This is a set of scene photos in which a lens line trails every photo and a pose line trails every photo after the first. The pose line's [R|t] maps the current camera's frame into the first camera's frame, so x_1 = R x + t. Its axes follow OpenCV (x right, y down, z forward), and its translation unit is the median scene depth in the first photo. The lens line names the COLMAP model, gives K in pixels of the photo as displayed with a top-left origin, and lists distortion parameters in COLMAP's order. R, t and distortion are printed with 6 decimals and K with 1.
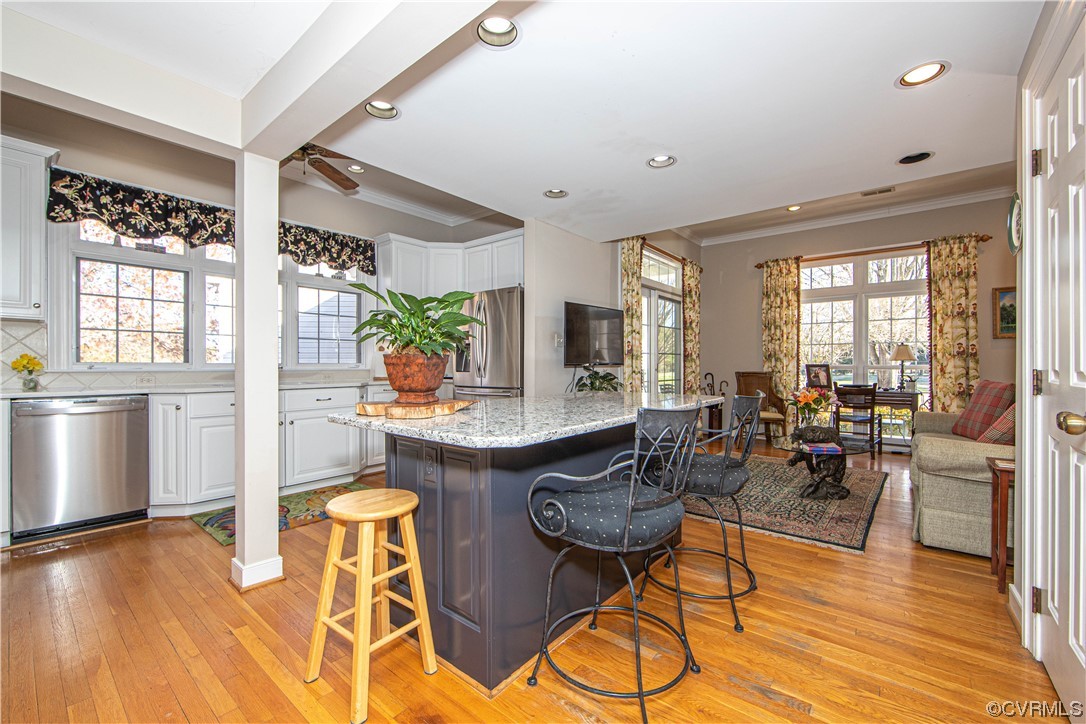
lens RADIAL K [[435.7, 0, 539.0], [0, 435.7, 362.9], [0, 0, 1]] dist [-0.001521, 0.000410]
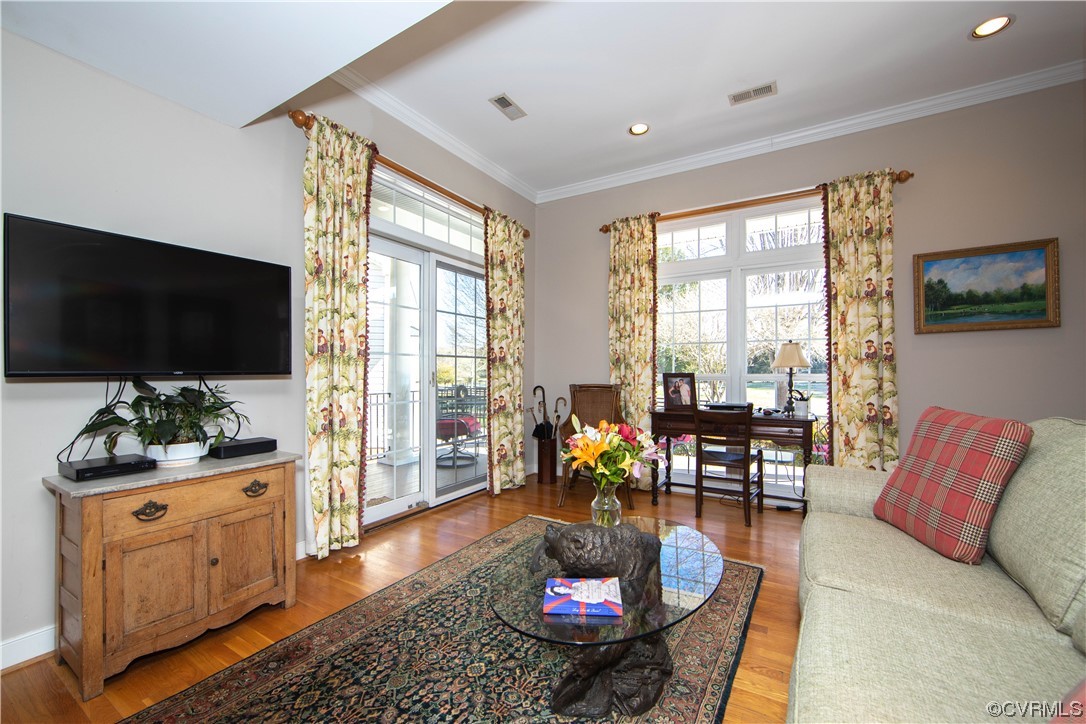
lens RADIAL K [[435.7, 0, 545.9], [0, 435.7, 368.0], [0, 0, 1]] dist [-0.001521, 0.000410]
pose [[0.986056, 0.001213, 0.166412, 0.368556], [0.000008, 0.999973, -0.007341, 0.000205], [-0.166416, 0.007240, 0.986029, 0.422264]]
